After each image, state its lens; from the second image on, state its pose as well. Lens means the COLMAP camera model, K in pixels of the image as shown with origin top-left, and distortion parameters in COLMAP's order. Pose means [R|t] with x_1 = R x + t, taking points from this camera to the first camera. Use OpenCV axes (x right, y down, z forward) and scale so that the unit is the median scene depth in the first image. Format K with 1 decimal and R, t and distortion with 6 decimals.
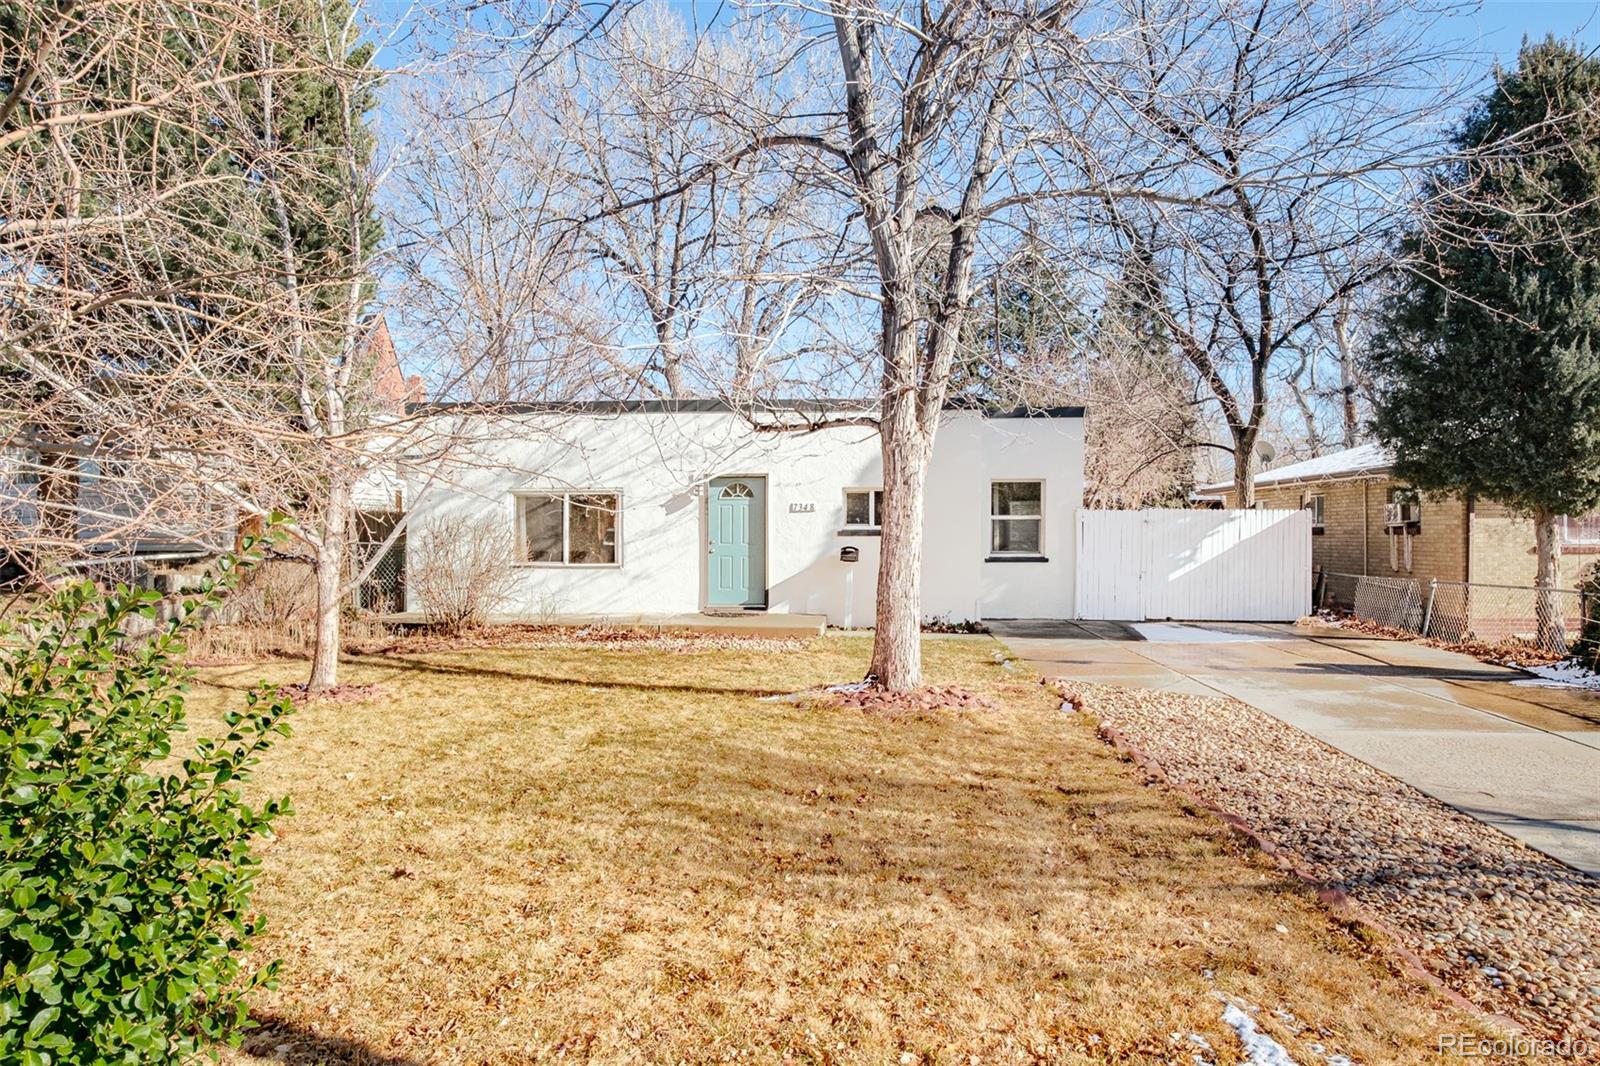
lens RADIAL K [[1022.0, 0, 795.7], [0, 1022.0, 525.9], [0, 0, 1]] dist [-0.003902, 0.014441]
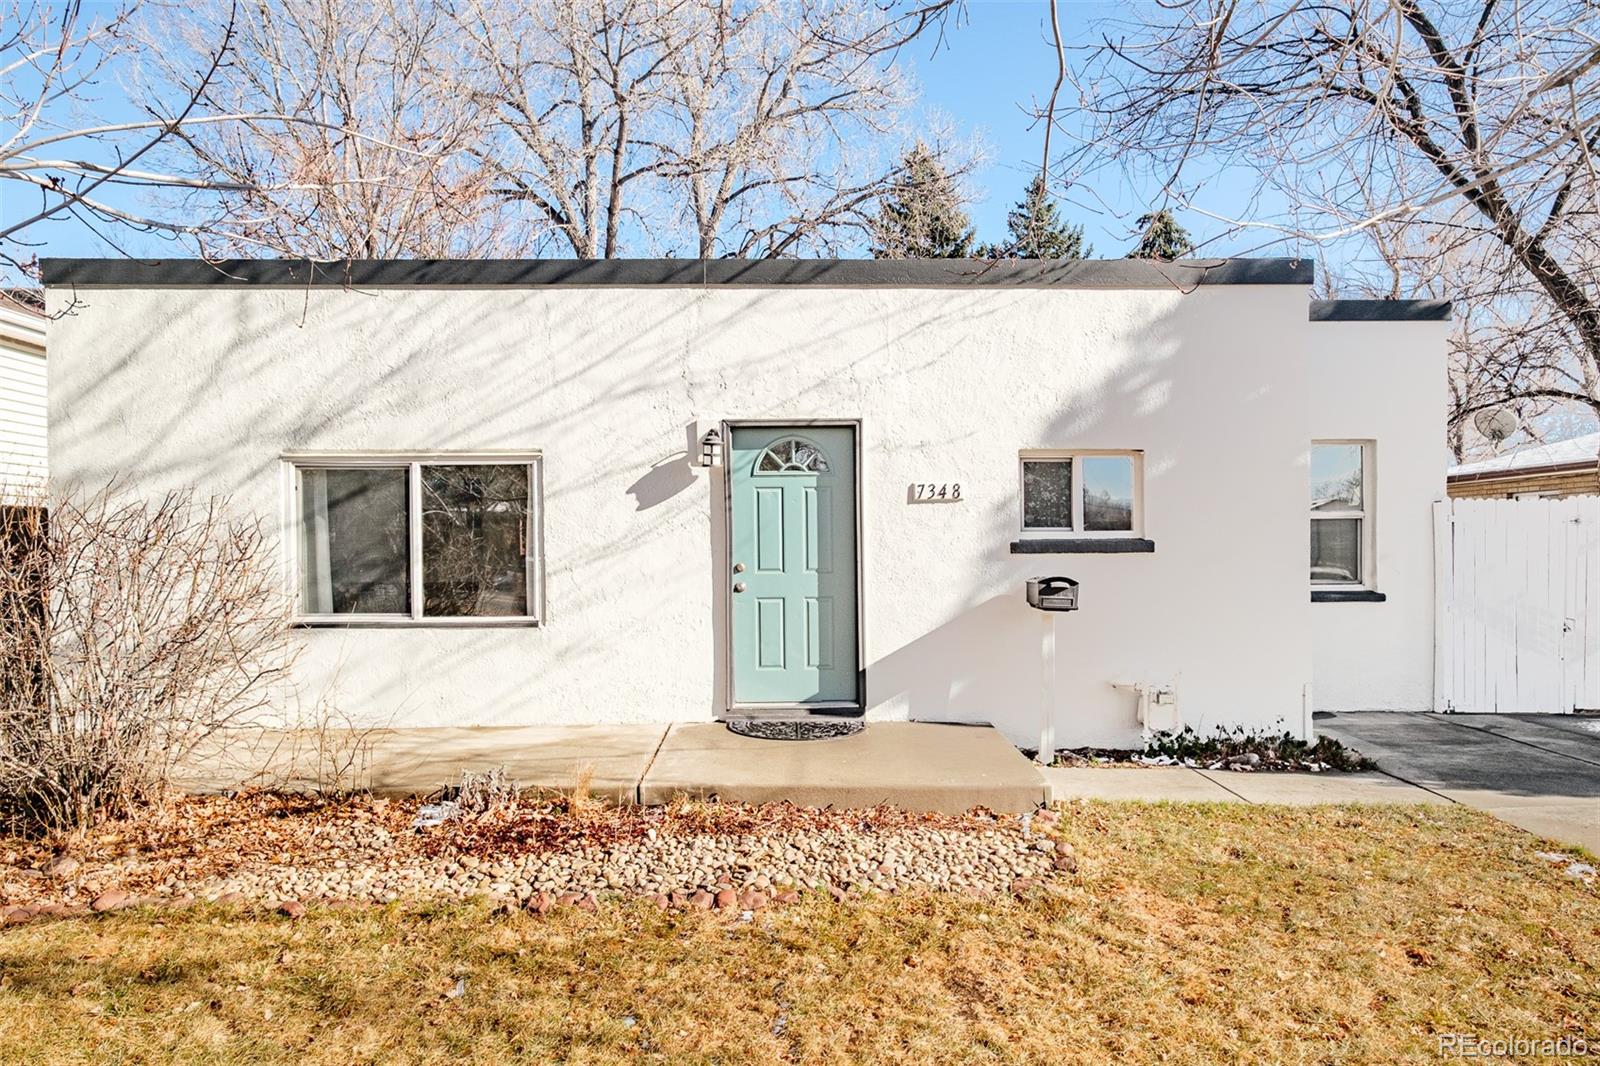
lens RADIAL K [[1018.6, 0, 800.9], [0, 1018.6, 564.2], [0, 0, 1]] dist [-0.007208, -0.005111]
pose [[0.997184, -0.006447, 0.074720, -0.088200], [0.004753, 0.999728, 0.022838, 0.003782], [-0.074847, -0.022418, 0.996943, 0.537480]]
